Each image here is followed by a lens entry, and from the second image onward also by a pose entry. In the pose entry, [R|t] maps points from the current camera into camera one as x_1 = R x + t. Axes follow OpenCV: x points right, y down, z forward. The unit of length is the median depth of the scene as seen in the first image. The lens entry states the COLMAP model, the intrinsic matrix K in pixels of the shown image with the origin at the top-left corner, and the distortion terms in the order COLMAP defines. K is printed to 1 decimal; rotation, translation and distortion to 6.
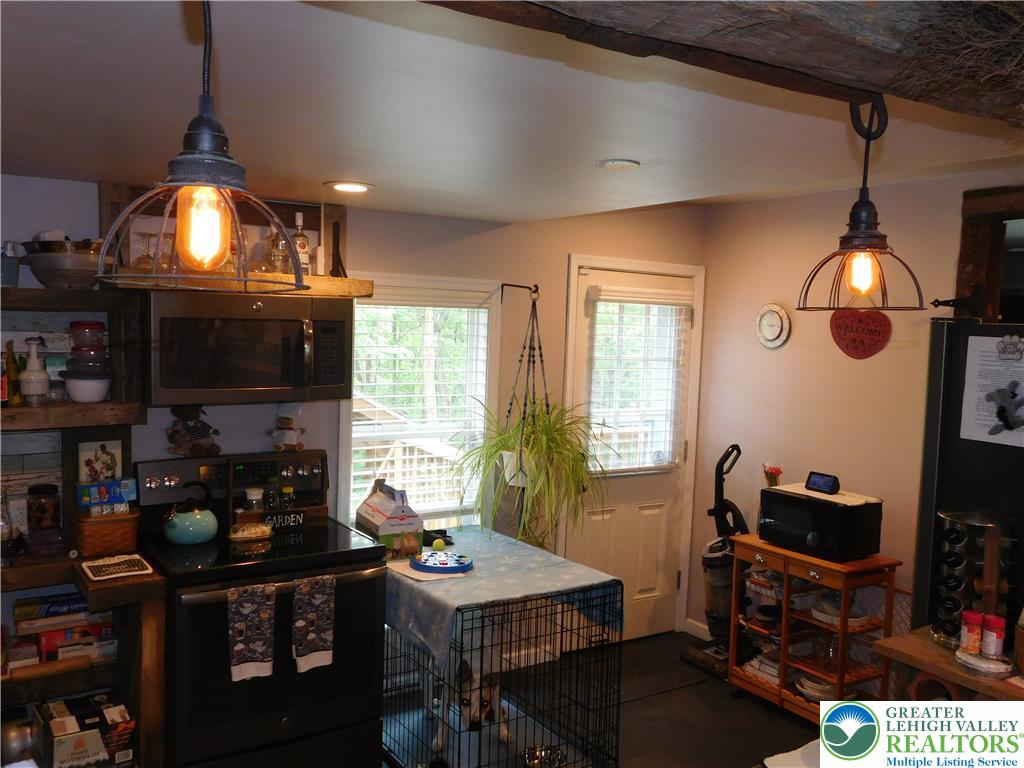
lens RADIAL K [[879.8, 0, 506.5], [0, 879.8, 385.4], [0, 0, 1]] dist [0.003550, -0.021239]
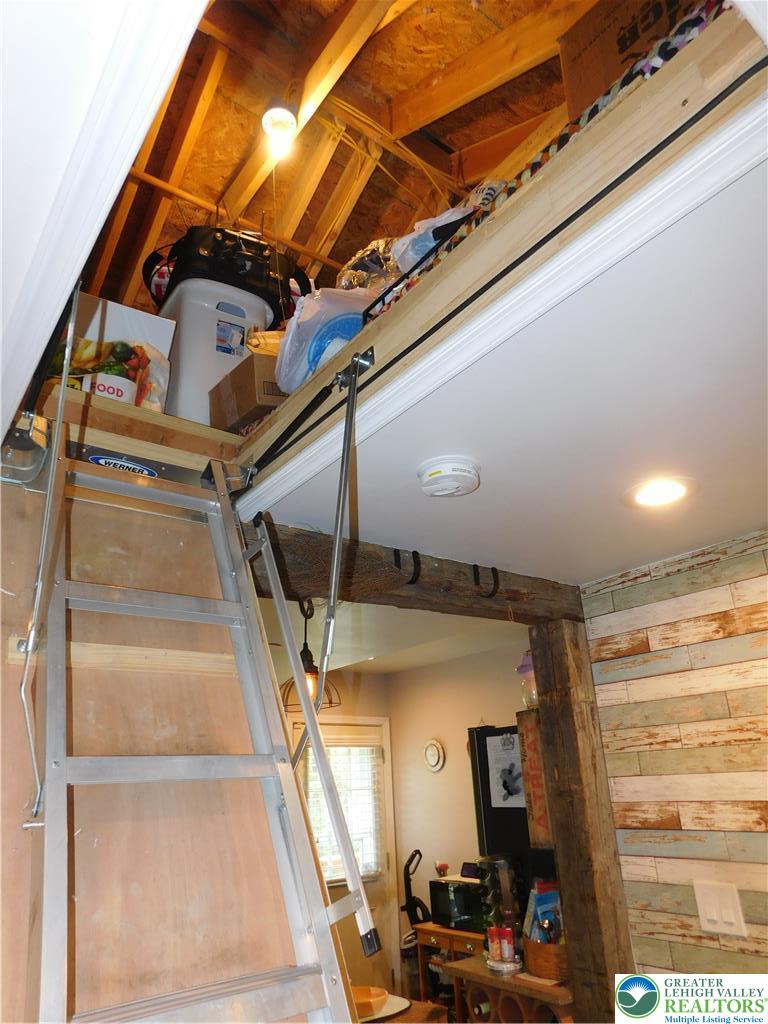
lens RADIAL K [[681.9, 0, 379.4], [0, 681.9, 514.7], [0, 0, 1]] dist [-0.070085, 0.055907]
pose [[0.993427, -0.042688, 0.106211, 0.133485], [0.085113, 0.895909, -0.436008, 0.059178], [-0.076543, 0.442182, 0.893653, -0.148136]]
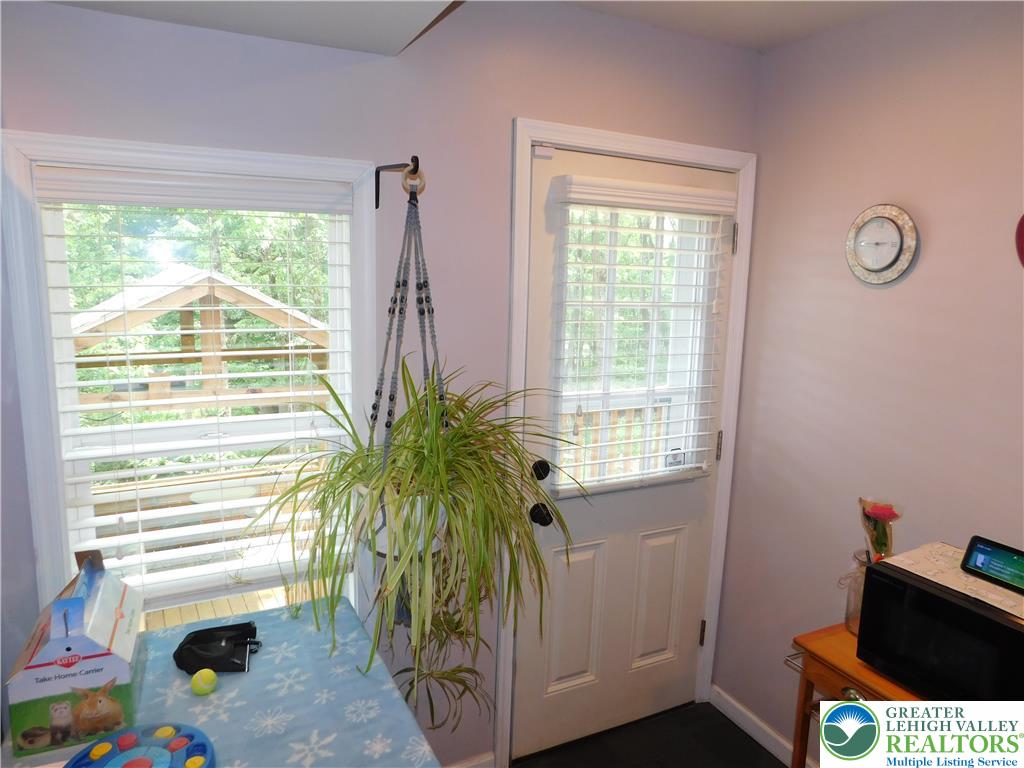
lens RADIAL K [[681.9, 0, 503.7], [0, 681.9, 385.8], [0, 0, 1]] dist [-0.070085, 0.055907]
pose [[0.993499, 0.006415, -0.113663, 0.127897], [0.003994, 0.995833, 0.091110, -0.020469], [0.113774, -0.090972, 0.989333, 0.615326]]
